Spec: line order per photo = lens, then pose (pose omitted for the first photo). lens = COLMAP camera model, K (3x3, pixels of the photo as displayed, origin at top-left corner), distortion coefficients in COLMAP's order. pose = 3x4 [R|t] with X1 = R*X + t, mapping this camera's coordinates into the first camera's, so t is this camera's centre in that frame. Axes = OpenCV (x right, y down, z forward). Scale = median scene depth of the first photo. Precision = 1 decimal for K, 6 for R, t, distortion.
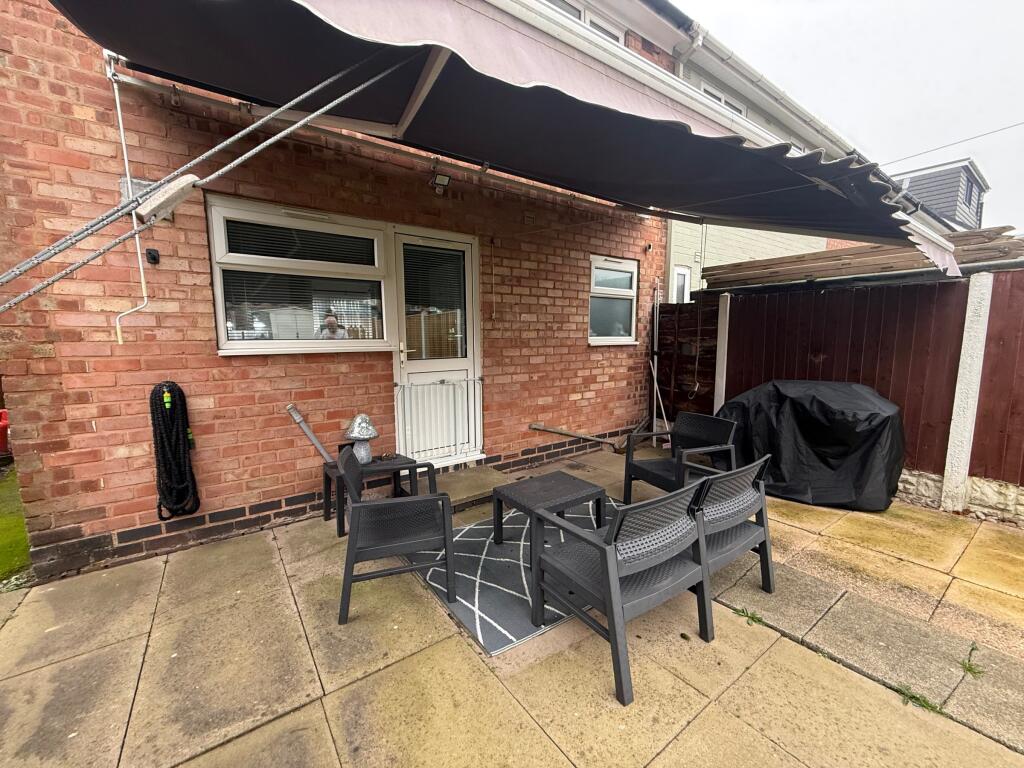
lens RADIAL K [[407.6, 0, 508.9], [0, 407.6, 385.1], [0, 0, 1]] dist [-0.002738, 0.000345]
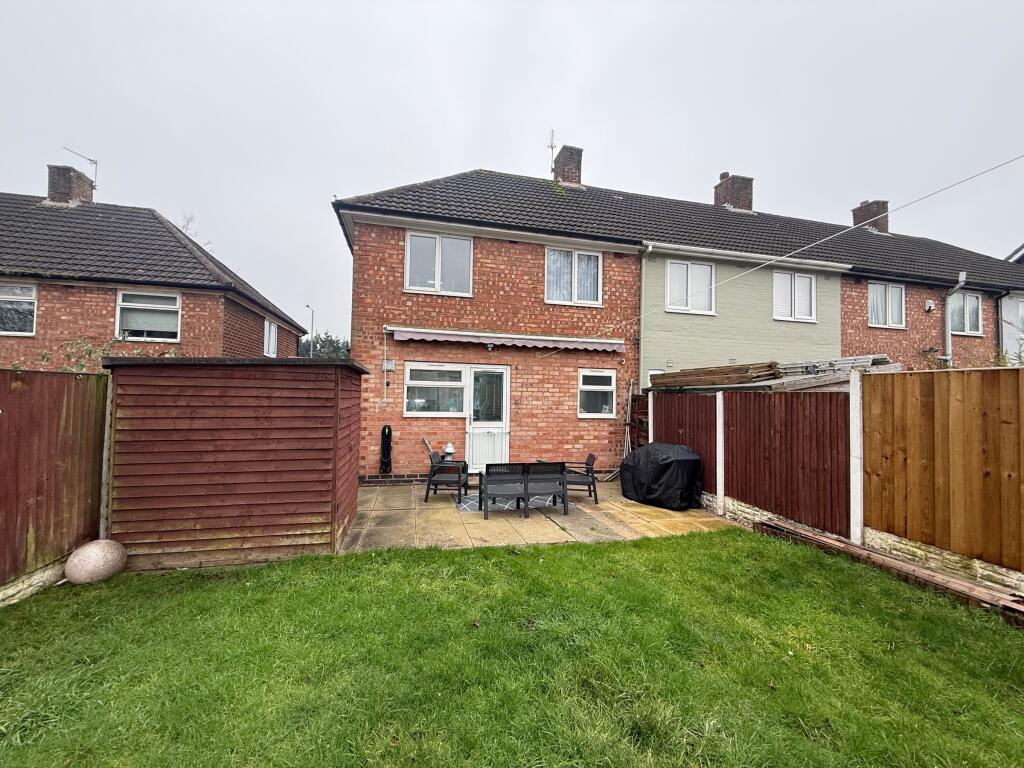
lens RADIAL K [[407.6, 0, 507.5], [0, 407.6, 383.9], [0, 0, 1]] dist [-0.002738, 0.000345]
pose [[0.929143, 0.011210, -0.369550, 0.831632], [-0.068374, 0.987509, -0.141952, 0.044066], [0.363342, 0.157162, 0.918304, -1.133480]]
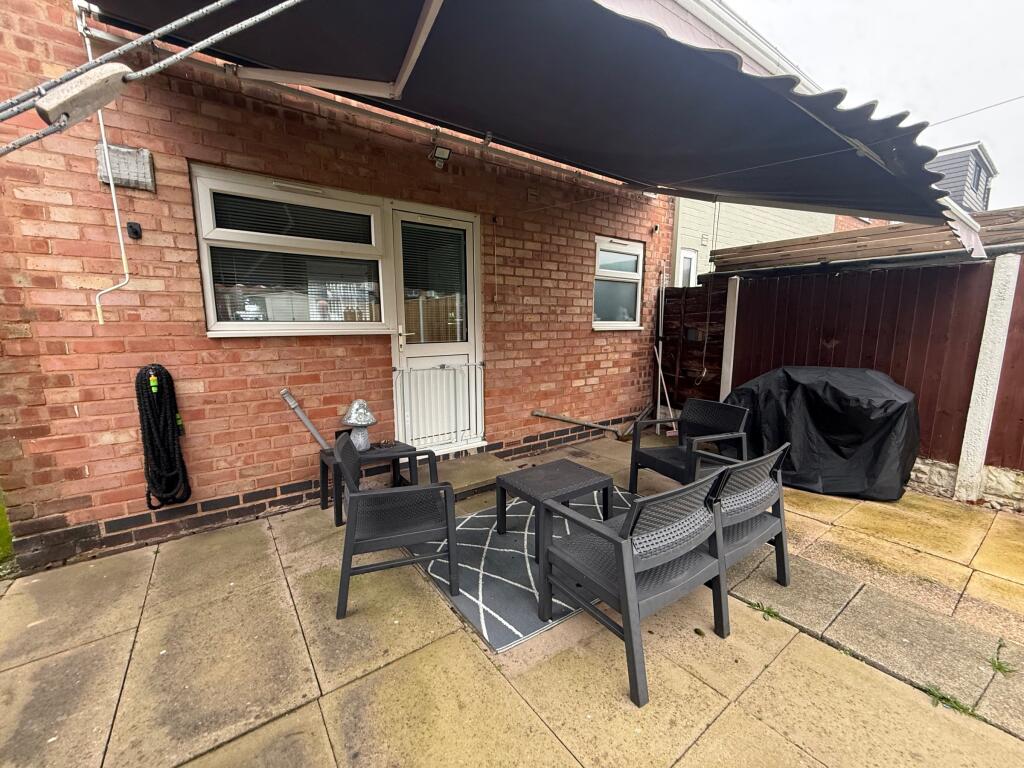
lens RADIAL K [[407.6, 0, 508.9], [0, 407.6, 384.9], [0, 0, 1]] dist [-0.002738, 0.000345]
pose [[0.999982, 0.003414, 0.004907, -0.012352], [-0.003567, 0.999500, 0.031422, 0.004897], [-0.004798, -0.031439, 0.999494, 0.036786]]
